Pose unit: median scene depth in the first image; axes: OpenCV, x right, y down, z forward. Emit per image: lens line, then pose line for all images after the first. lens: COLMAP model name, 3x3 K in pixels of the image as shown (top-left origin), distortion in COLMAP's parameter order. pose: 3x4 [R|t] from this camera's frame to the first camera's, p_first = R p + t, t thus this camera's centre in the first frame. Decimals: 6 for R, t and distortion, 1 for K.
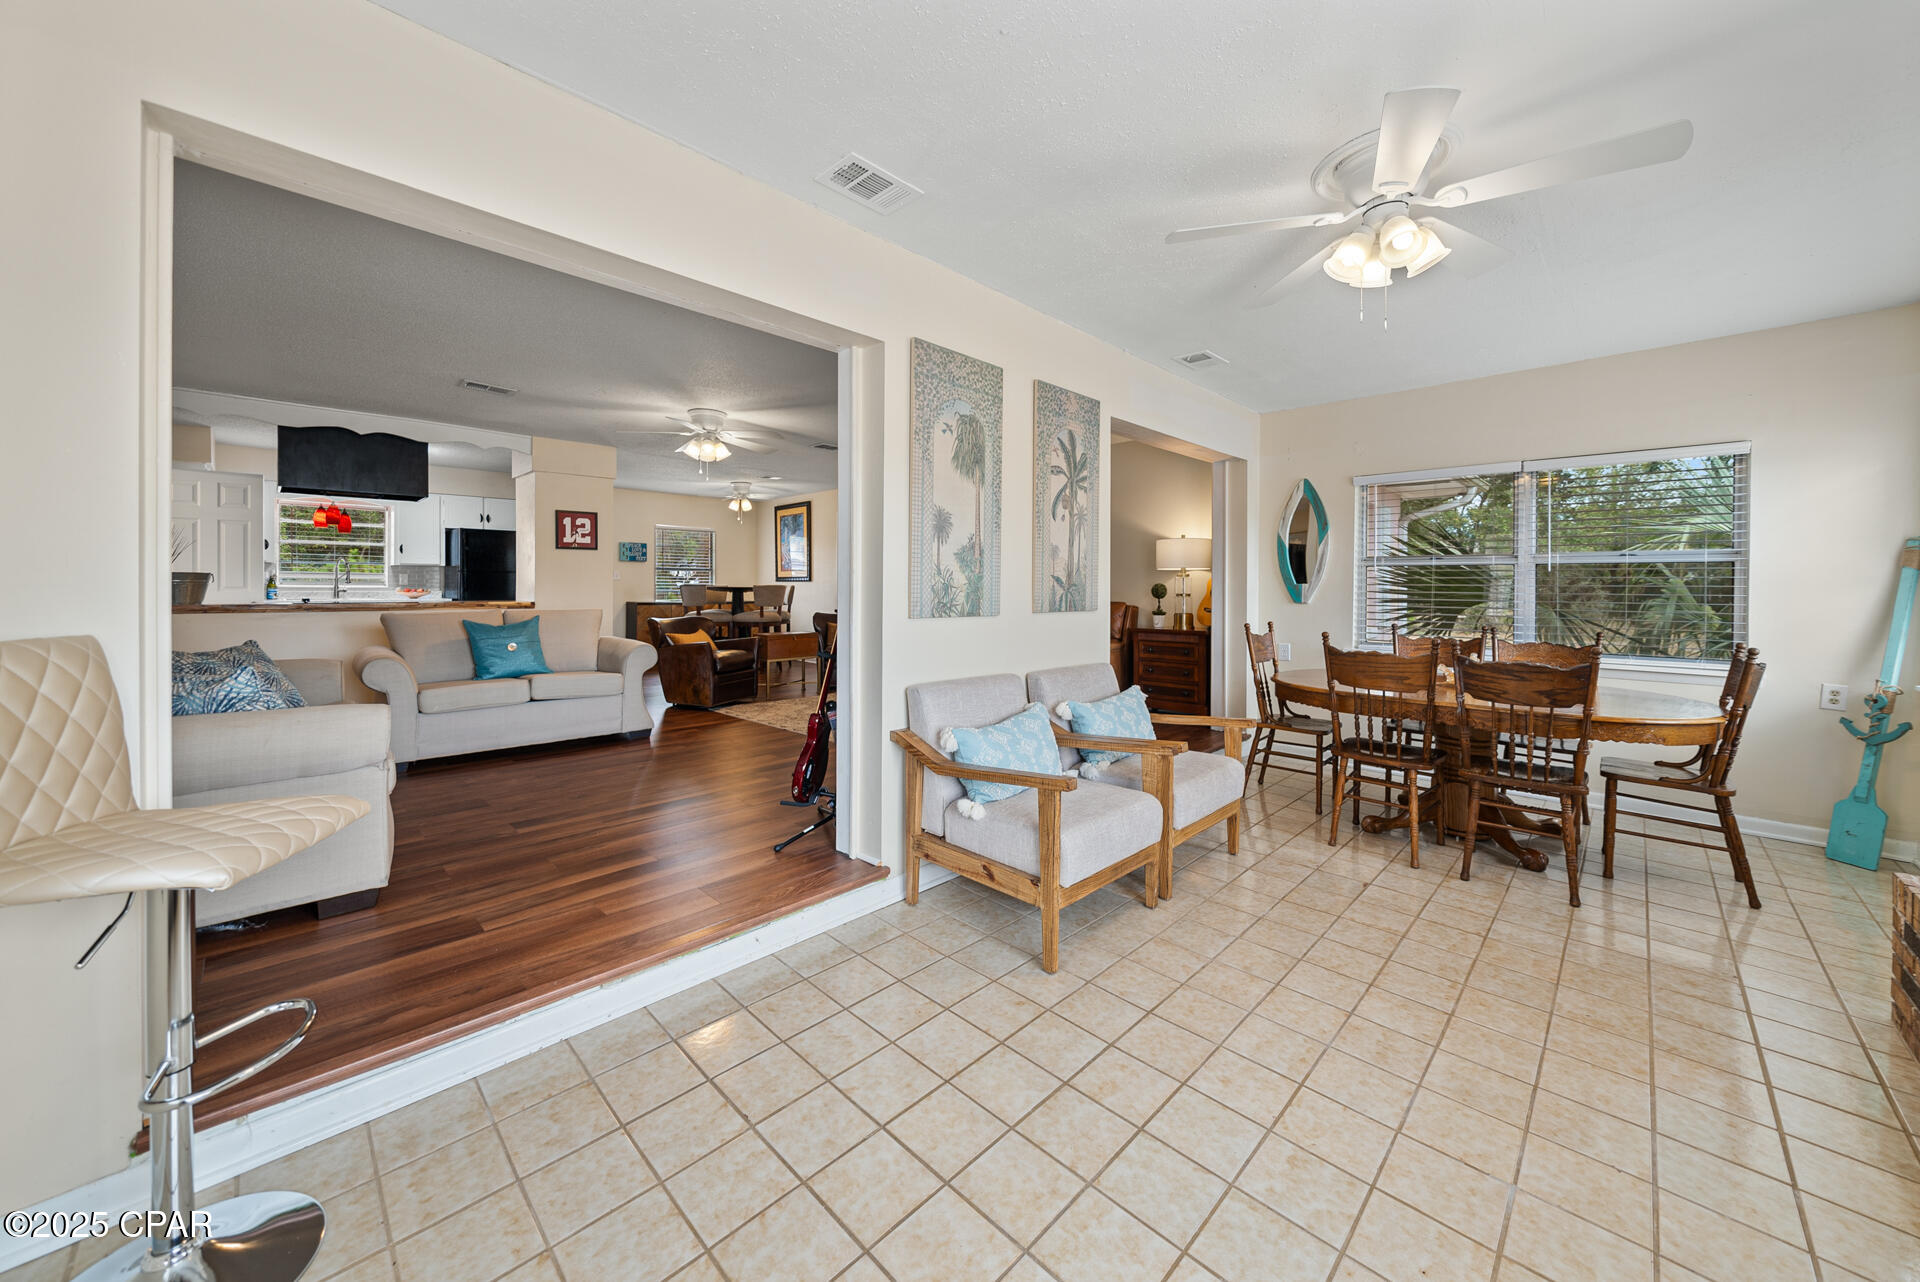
lens RADIAL K [[695.3, 0, 950.6], [0, 695.3, 607.2], [0, 0, 1]] dist [-0.000192, 0.000006]
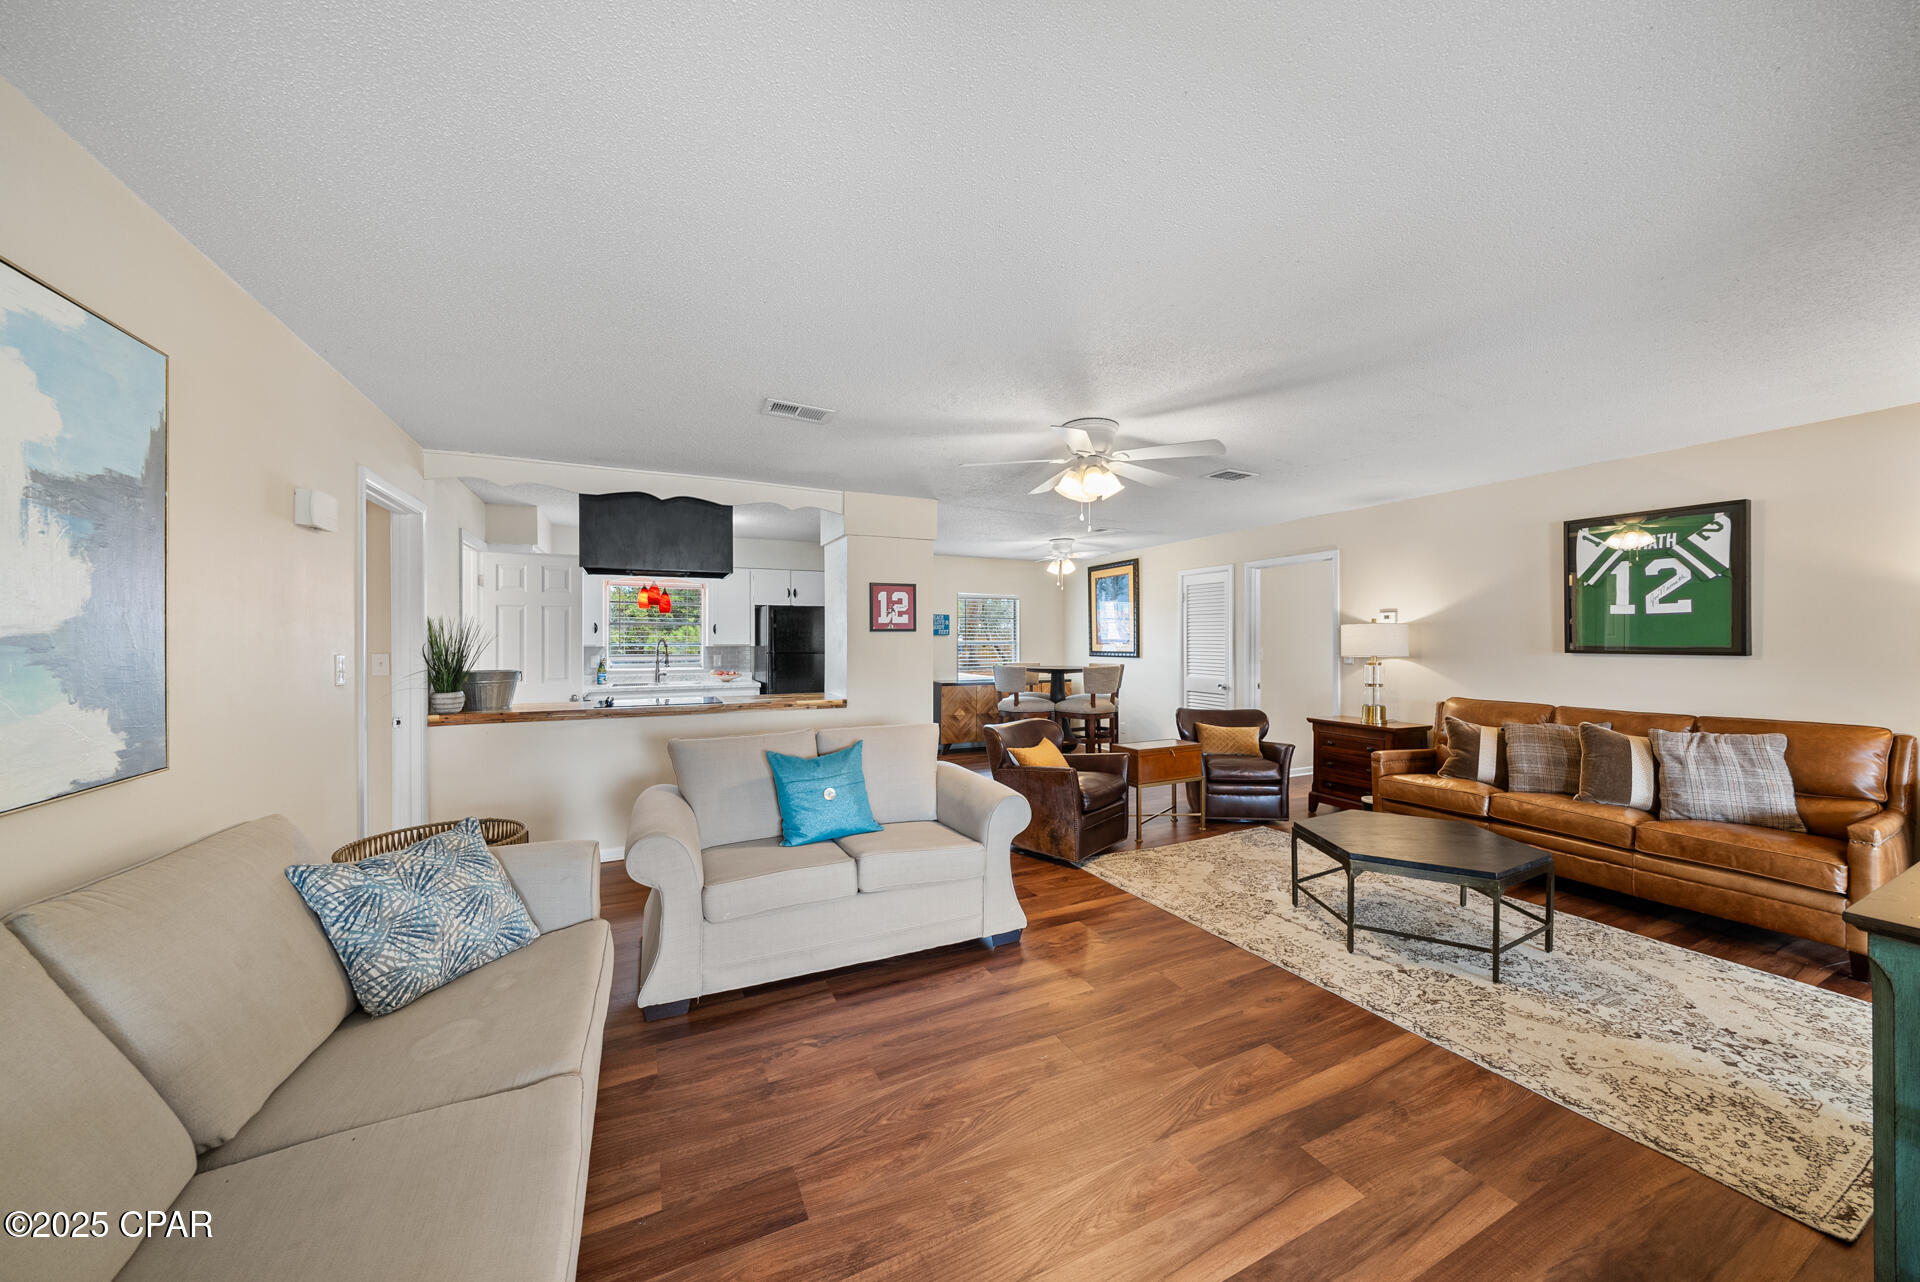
lens RADIAL K [[671.9, 0, 975.2], [0, 671.9, 672.8], [0, 0, 1]] dist [-0.000818, -0.000013]
pose [[0.948470, 0.008301, -0.316758, -0.208901], [-0.003392, 0.999865, 0.016046, -0.049485], [0.316849, -0.014145, 0.948371, 0.308352]]
